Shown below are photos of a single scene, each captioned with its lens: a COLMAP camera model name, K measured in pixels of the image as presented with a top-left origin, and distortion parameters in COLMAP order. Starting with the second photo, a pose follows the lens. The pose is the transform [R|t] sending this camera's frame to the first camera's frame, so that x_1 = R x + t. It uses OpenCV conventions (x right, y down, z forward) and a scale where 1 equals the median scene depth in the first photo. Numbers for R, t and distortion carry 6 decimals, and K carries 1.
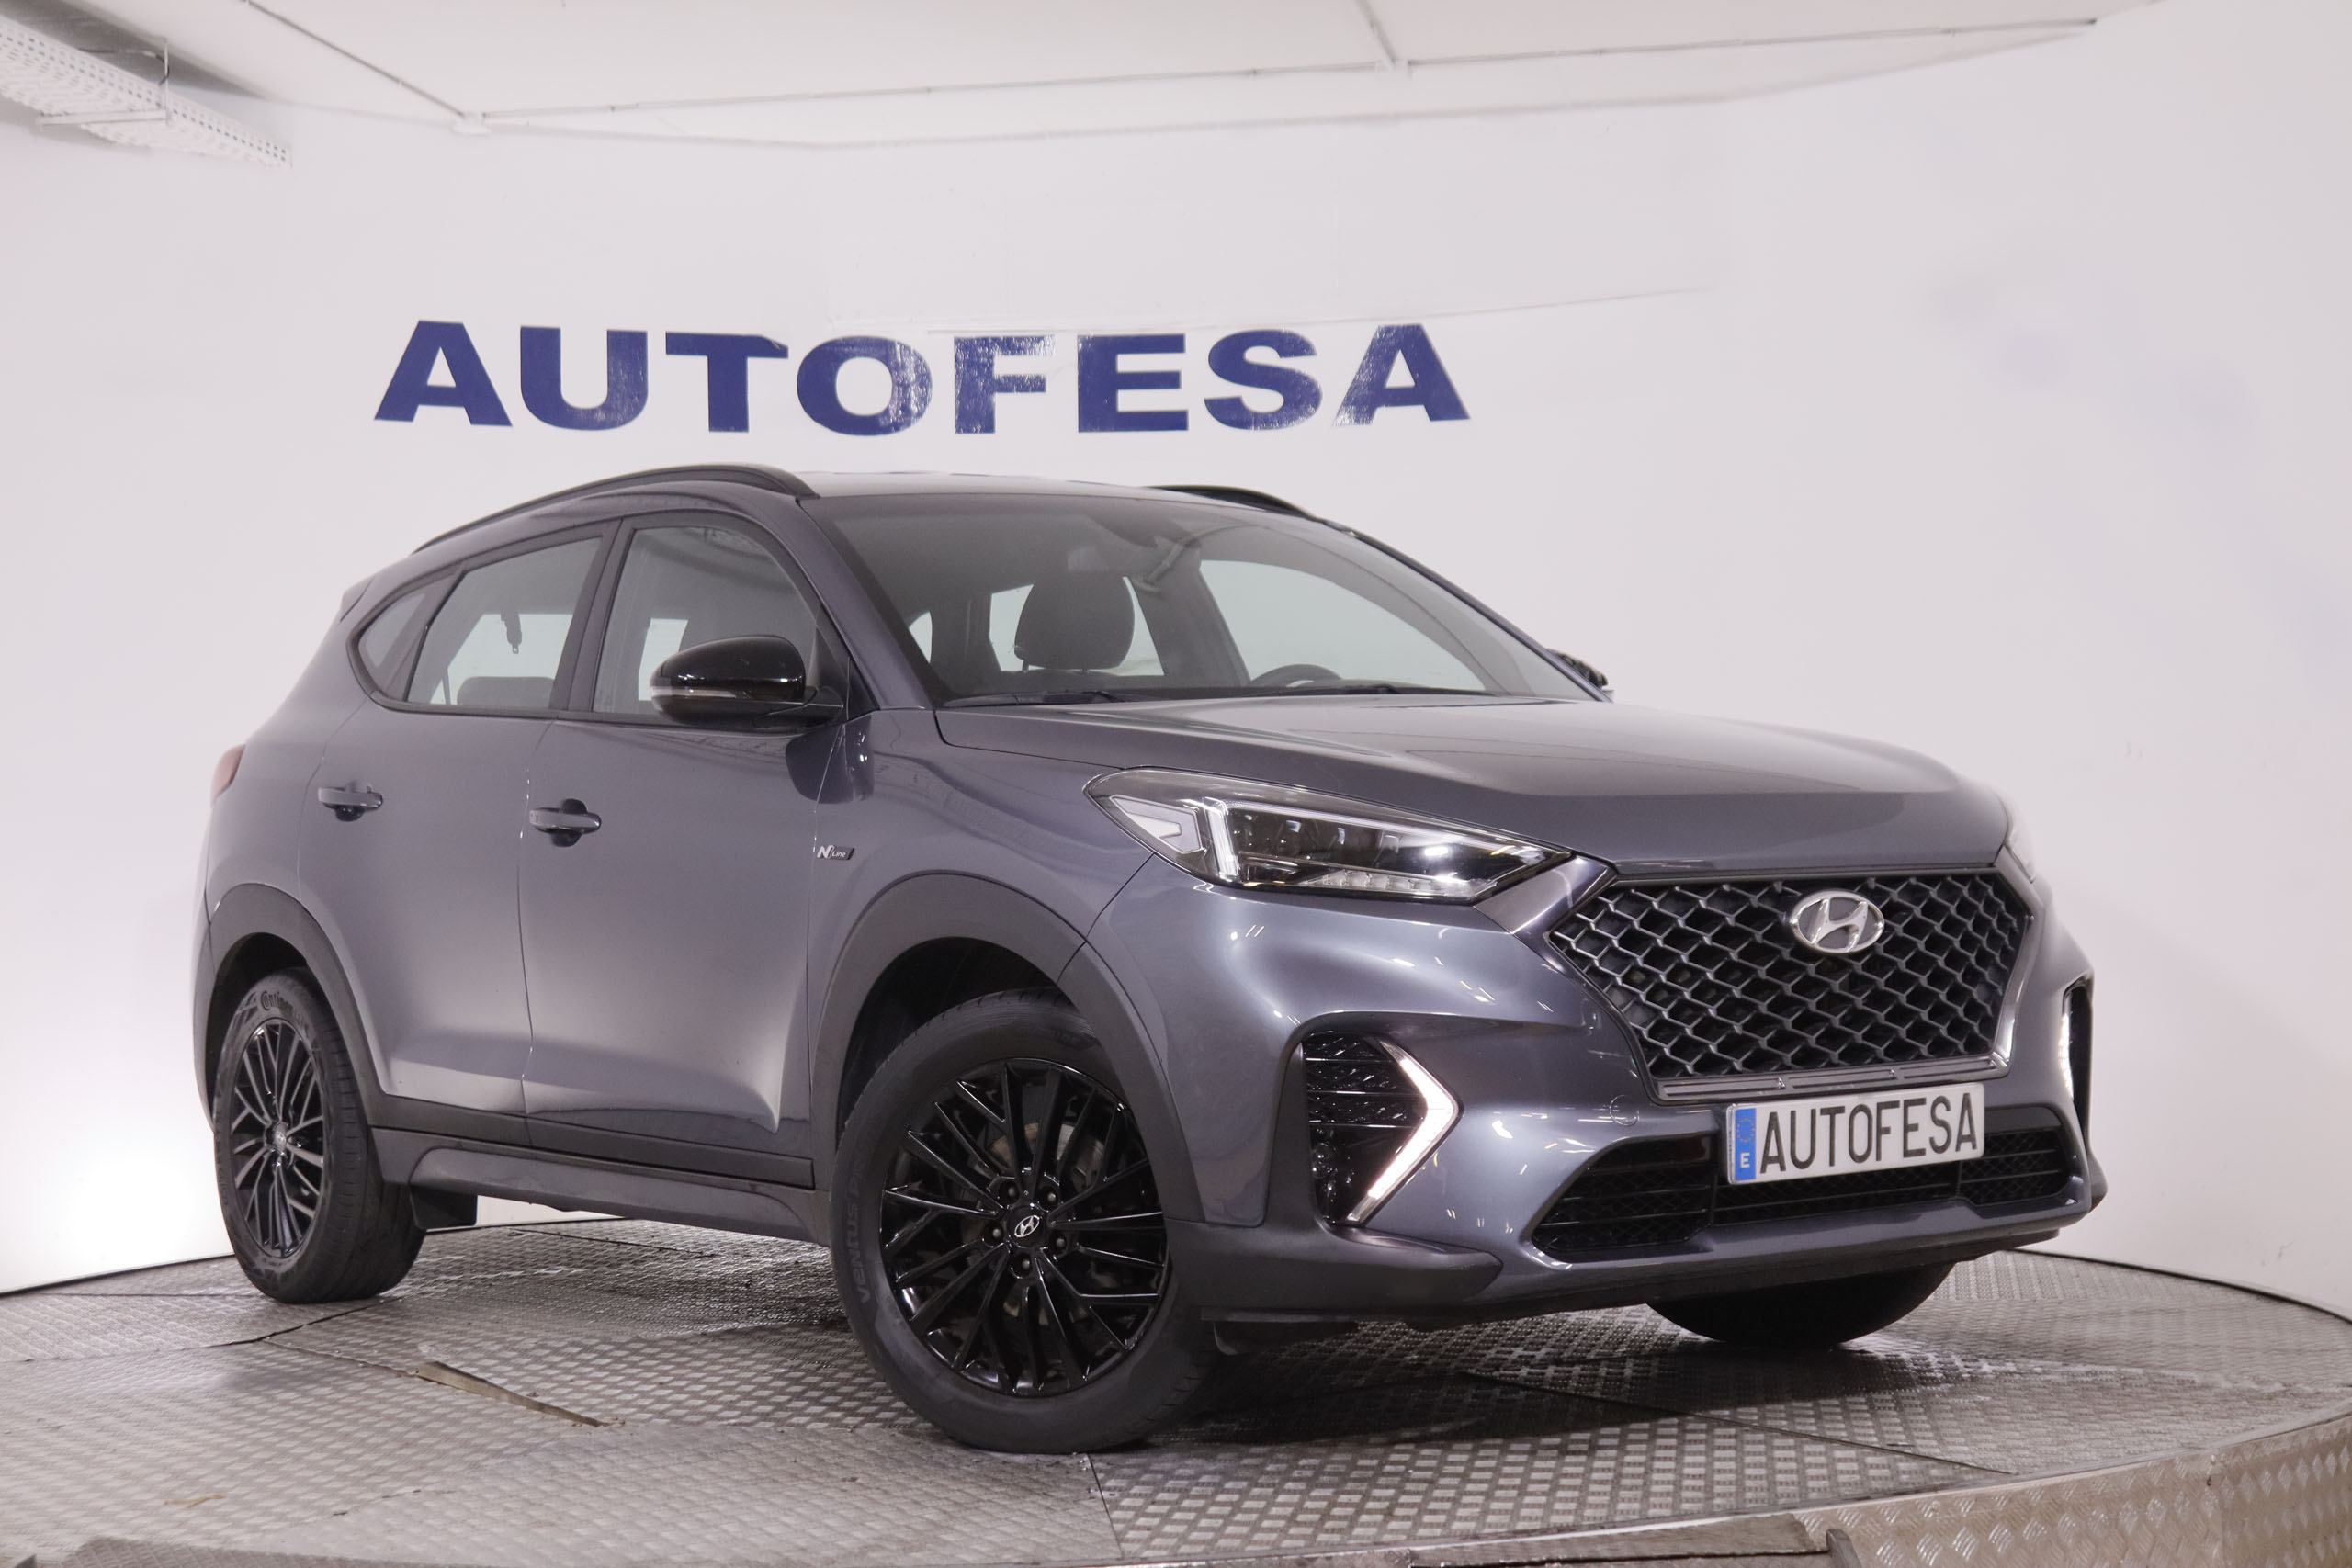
lens RADIAL K [[3719.2, 0, 1180.3], [0, 3719.2, 727.7], [0, 0, 1]] dist [0.003173, 0.079983]
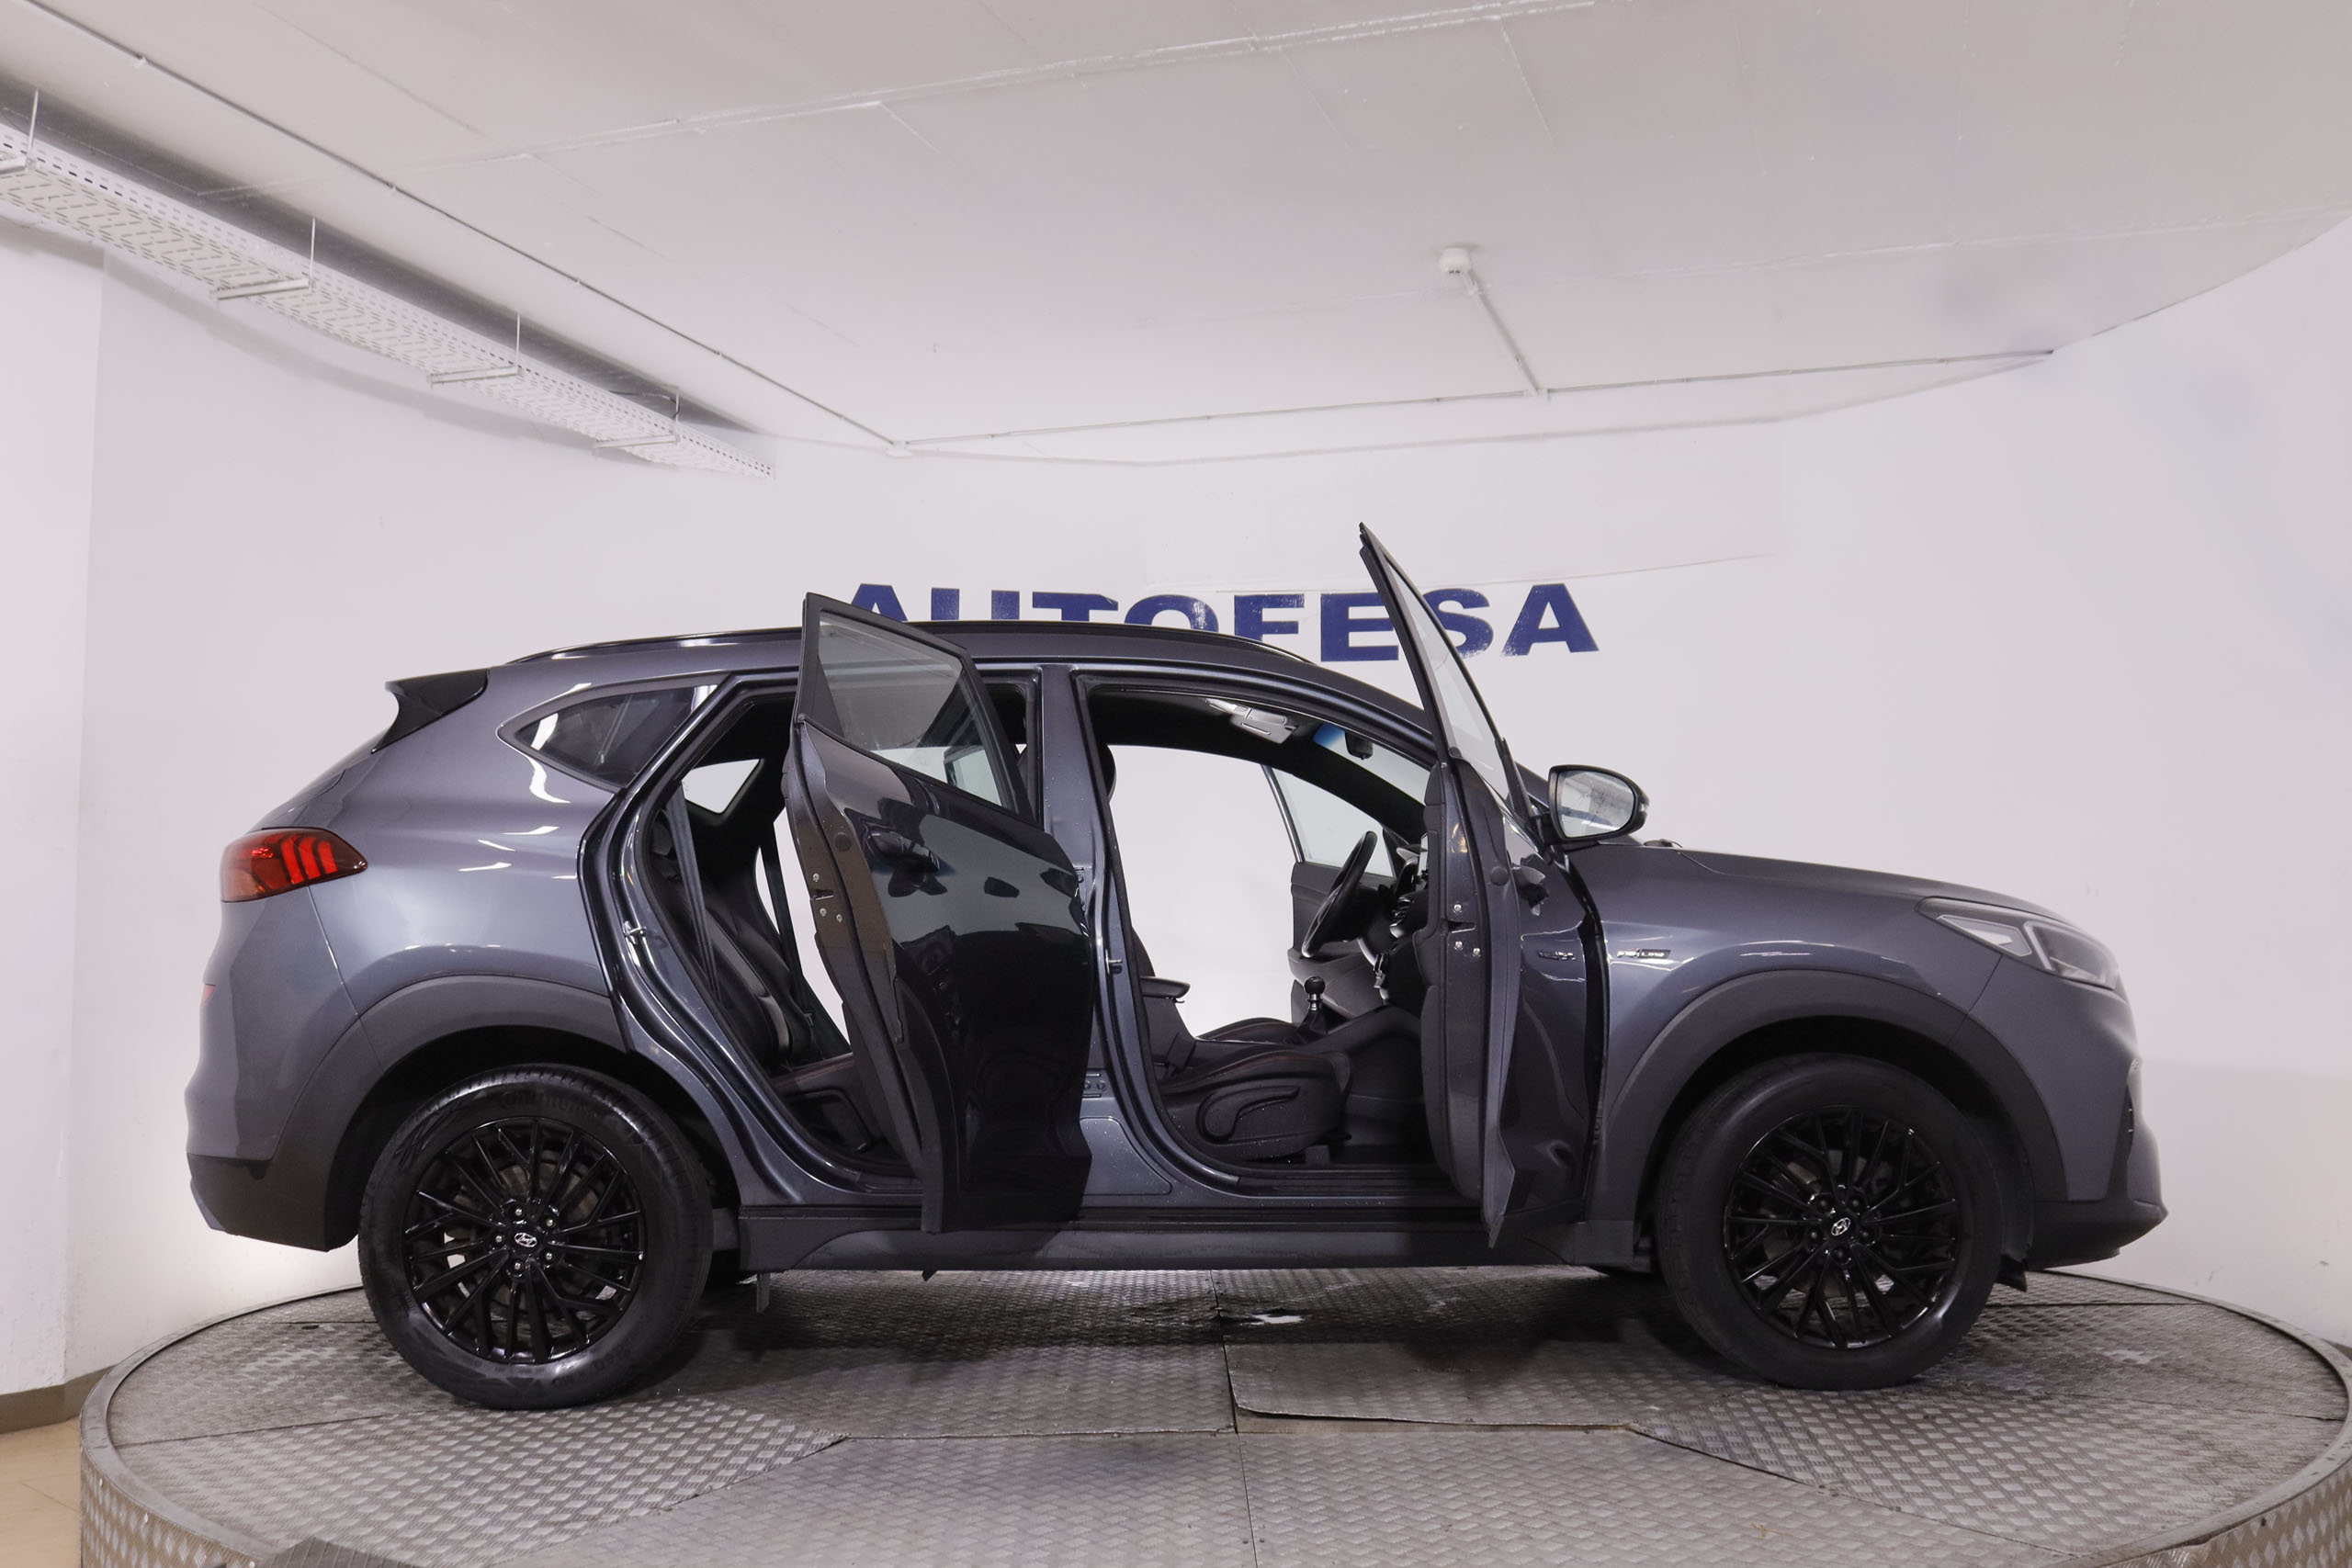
lens RADIAL K [[2255.6, 0, 1176.0], [0, 2255.6, 784.0], [0, 0, 1]] dist [-0.100362, 0.076536]
pose [[0.991119, 0.003216, -0.132938, 0.033672], [-0.009207, 0.998968, -0.044471, 0.006247], [0.132657, 0.045300, 0.990126, 0.149863]]
